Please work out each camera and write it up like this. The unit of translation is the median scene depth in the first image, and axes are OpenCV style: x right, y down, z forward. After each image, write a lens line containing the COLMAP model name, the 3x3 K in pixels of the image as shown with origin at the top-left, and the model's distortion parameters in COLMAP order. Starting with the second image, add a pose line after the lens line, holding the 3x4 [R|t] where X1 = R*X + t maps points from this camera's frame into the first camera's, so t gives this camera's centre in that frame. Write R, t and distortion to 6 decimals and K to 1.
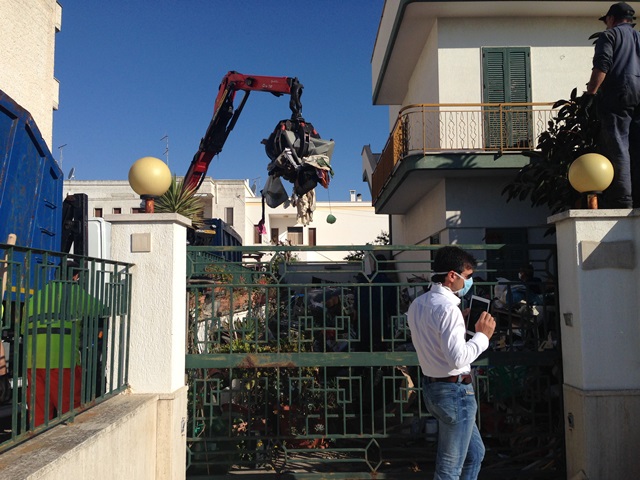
lens RADIAL K [[571.9, 0, 320.0], [0, 571.9, 240.0], [0, 0, 1]] dist [0.118602, -0.192057]
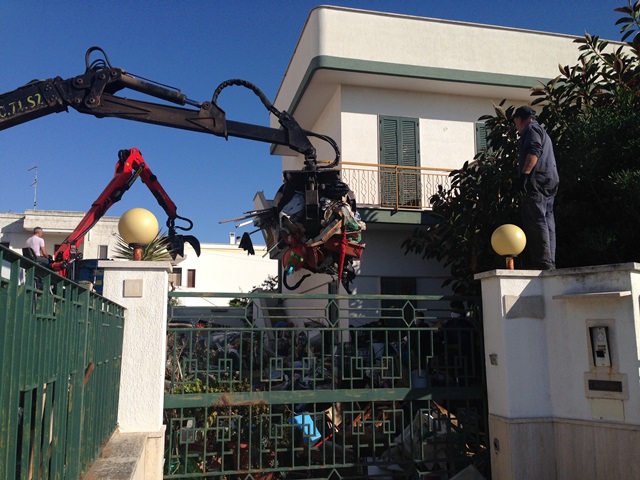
lens RADIAL K [[571.9, 0, 320.0], [0, 571.9, 240.0], [0, 0, 1]] dist [0.118602, -0.192057]
pose [[0.975812, 0.041457, 0.214647, -0.186015], [-0.025290, 0.996669, -0.077528, -0.009026], [-0.217146, 0.070225, 0.973610, -0.111186]]
